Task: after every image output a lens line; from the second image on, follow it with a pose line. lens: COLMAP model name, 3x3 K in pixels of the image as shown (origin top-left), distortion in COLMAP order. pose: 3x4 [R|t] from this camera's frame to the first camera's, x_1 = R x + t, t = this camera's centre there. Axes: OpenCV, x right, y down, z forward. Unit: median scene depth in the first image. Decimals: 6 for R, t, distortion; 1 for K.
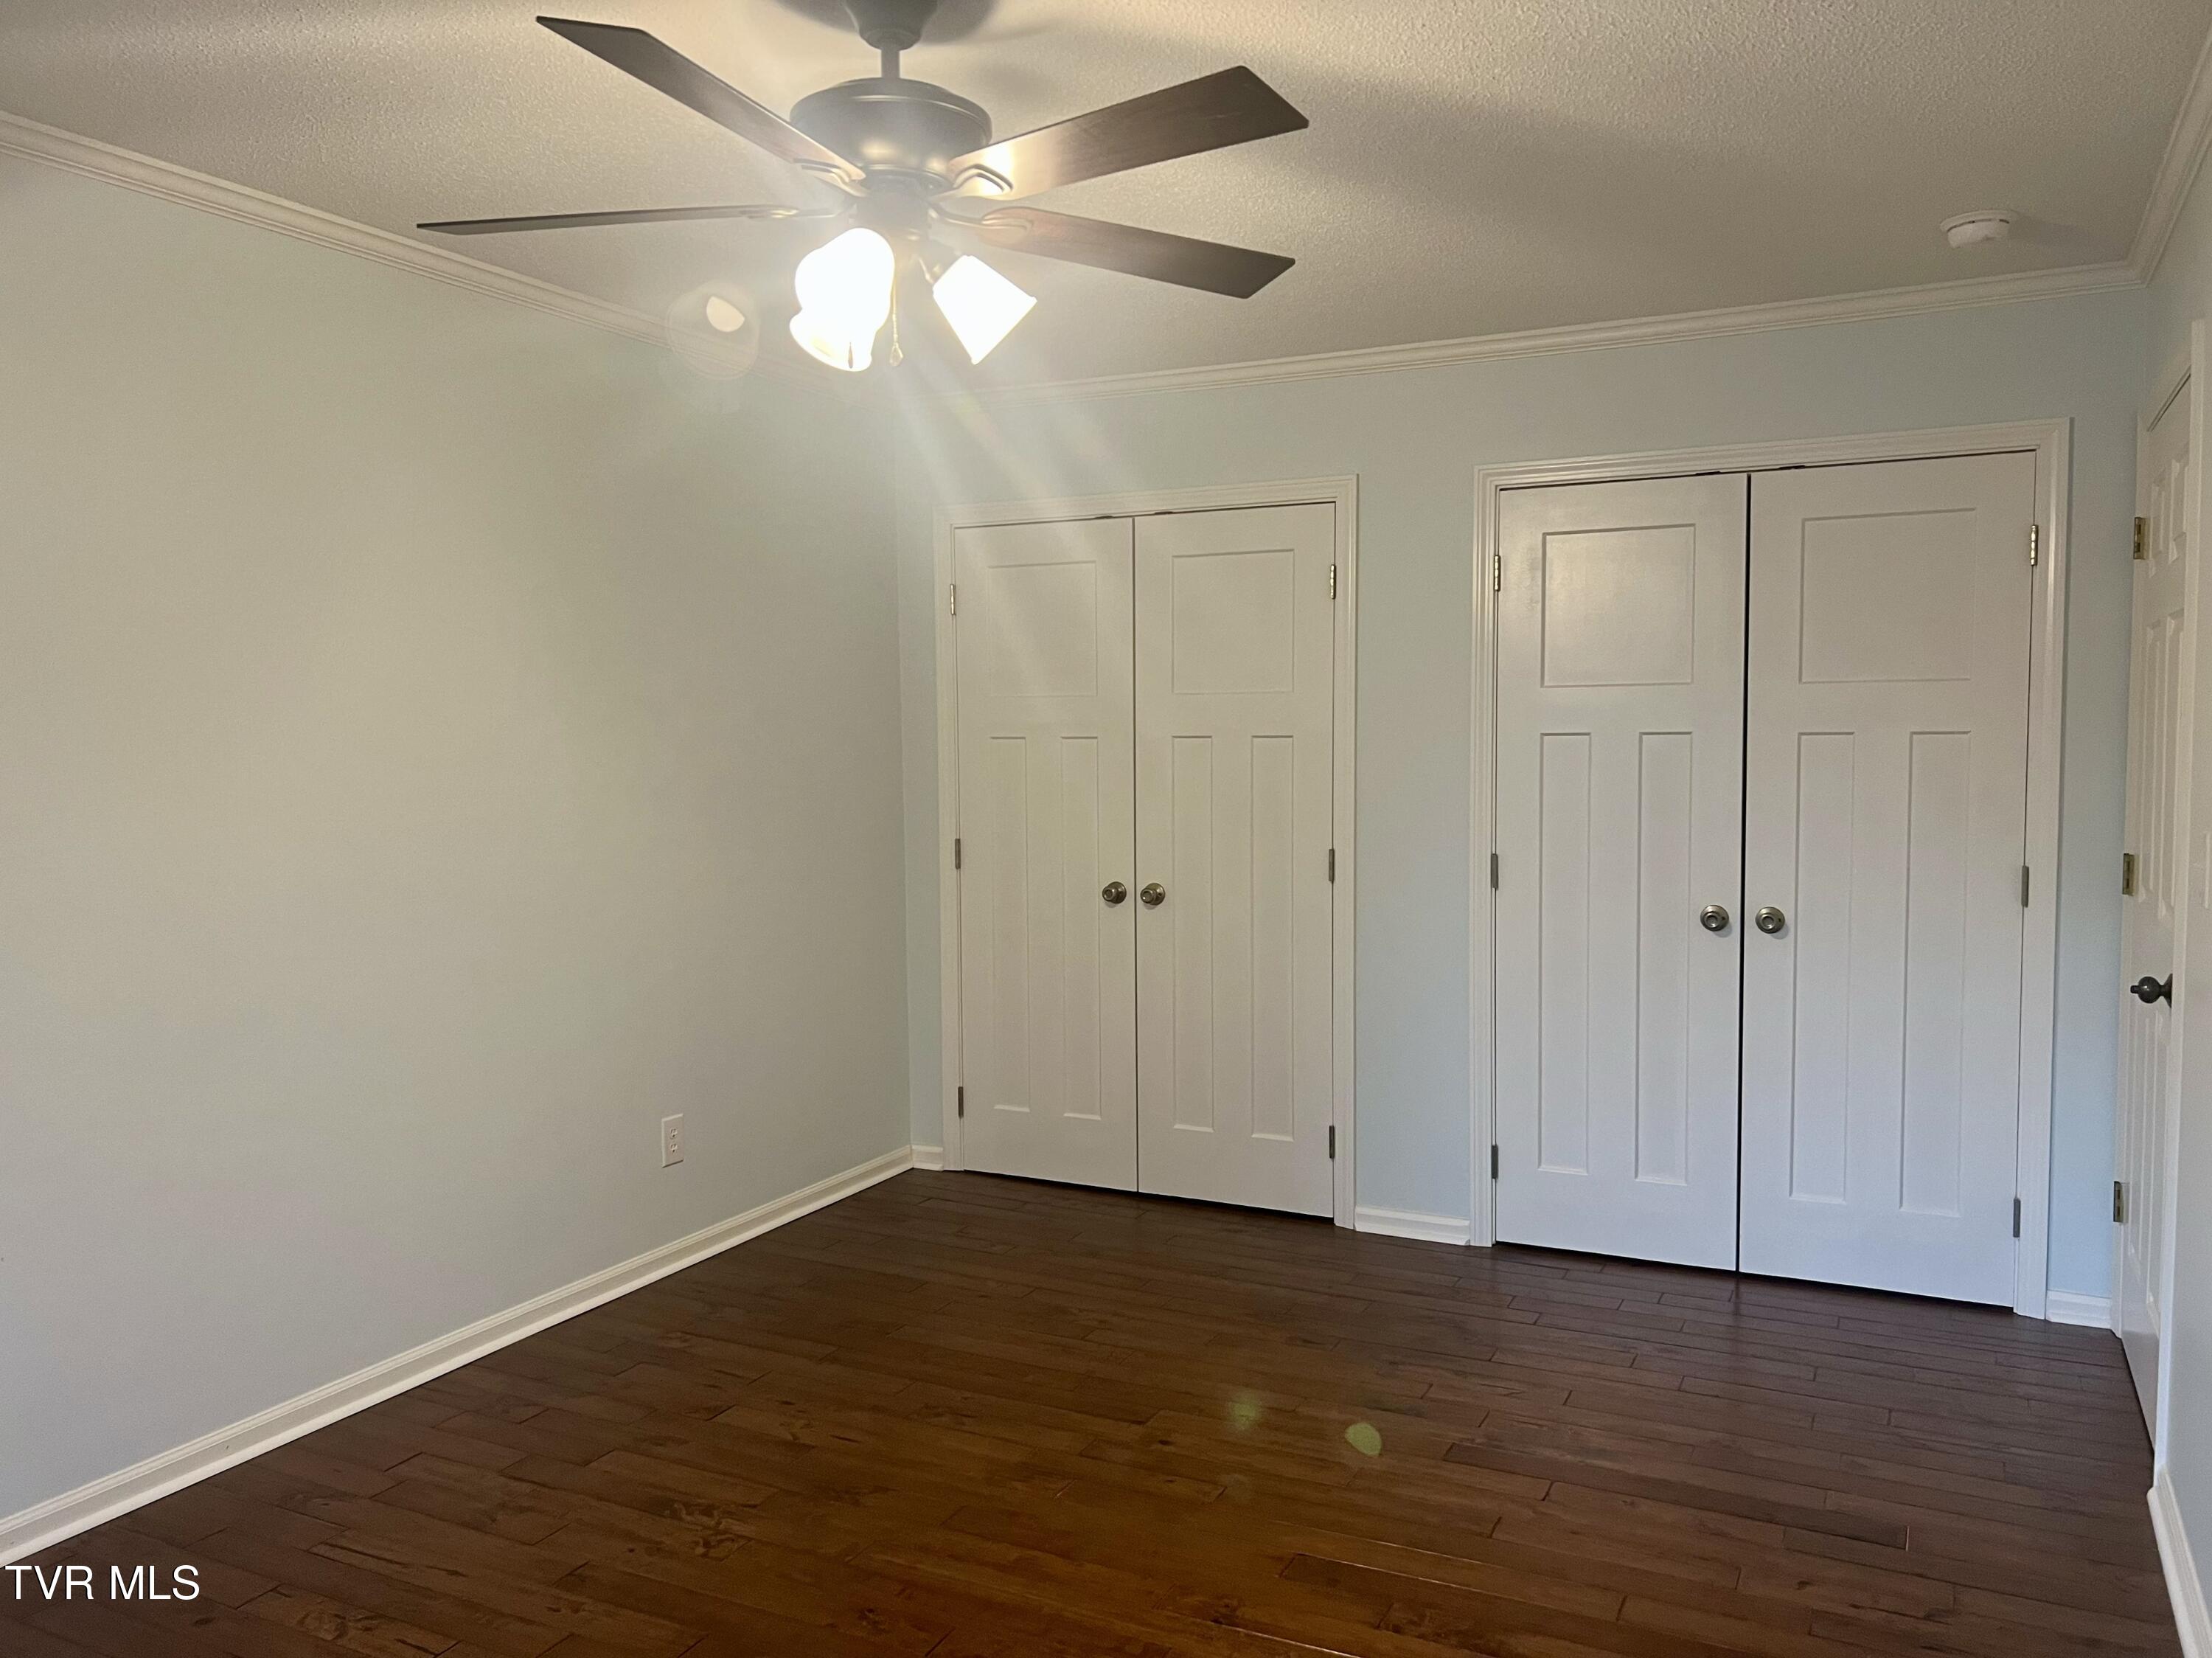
lens RADIAL K [[1636.1, 0, 1106.0], [0, 1636.1, 829.0], [0, 0, 1]] dist [0.003641, -0.003026]
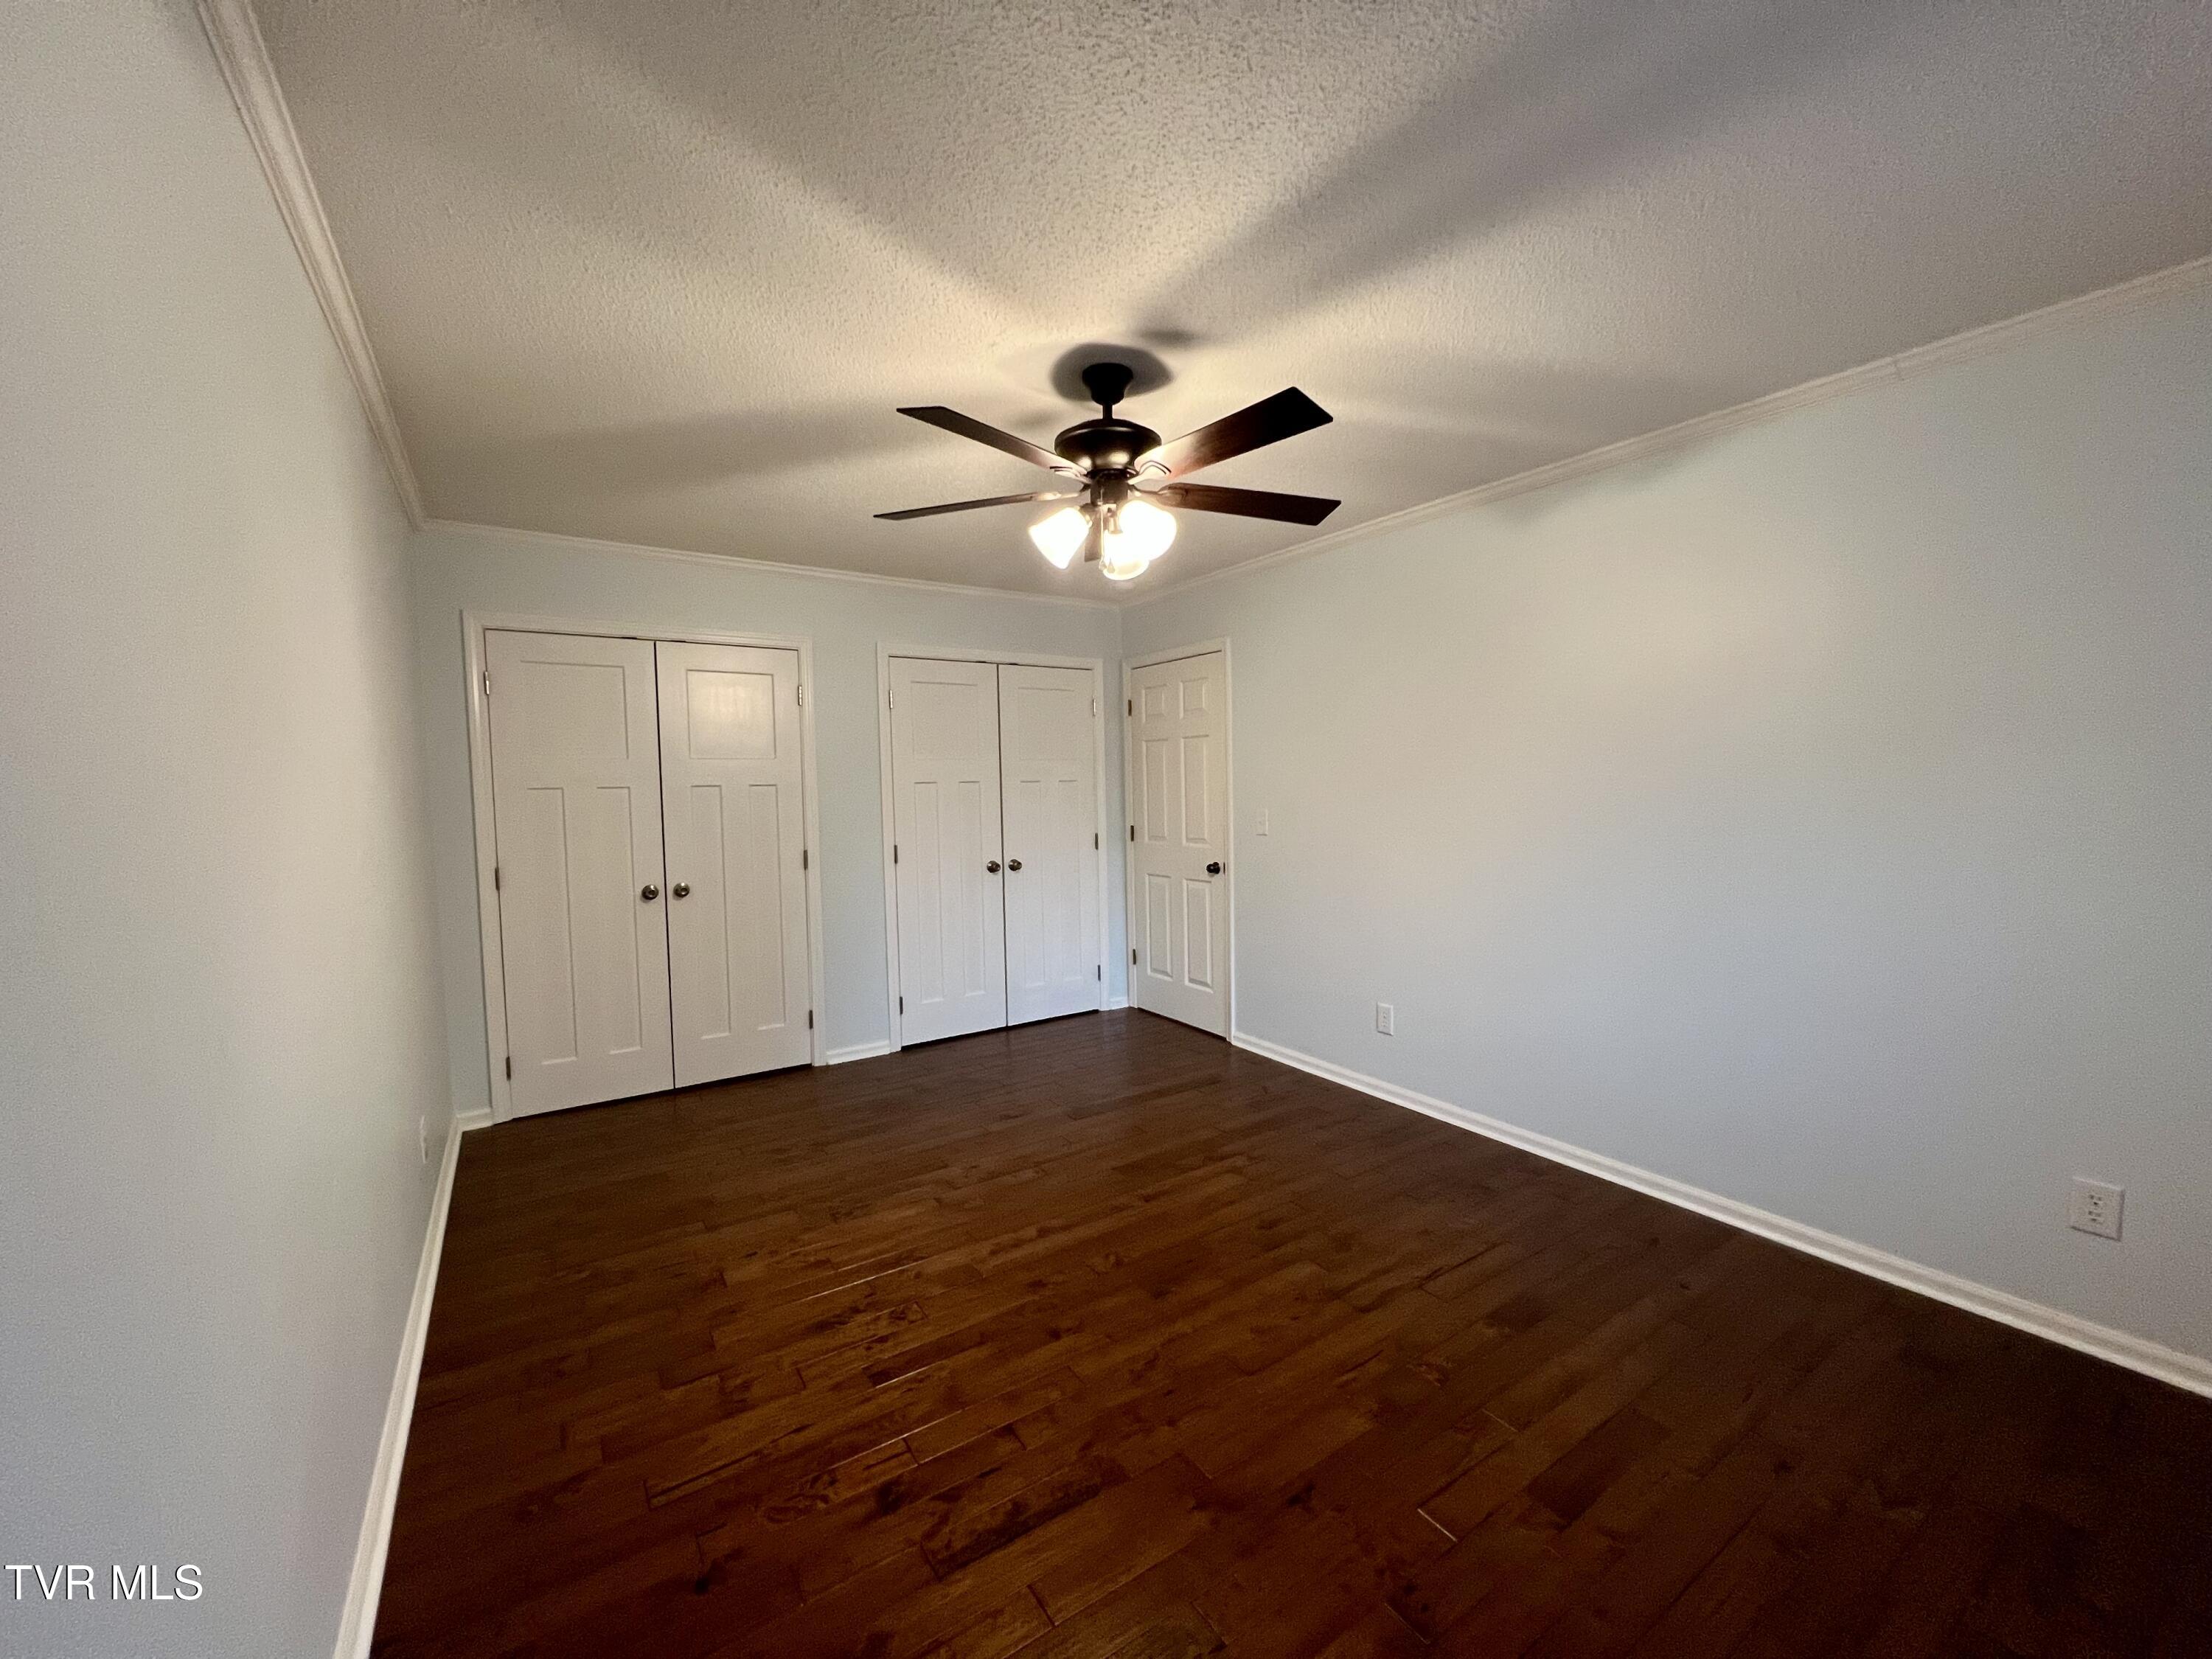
lens RADIAL K [[883.3, 0, 1109.2], [0, 883.3, 830.4], [0, 0, 1]] dist [-0.001712, 0.000267]
pose [[0.502176, -0.051929, 0.863205, -0.567459], [0.062506, 0.997764, 0.023660, -0.012526], [-0.862504, 0.042073, 0.504299, 0.277181]]
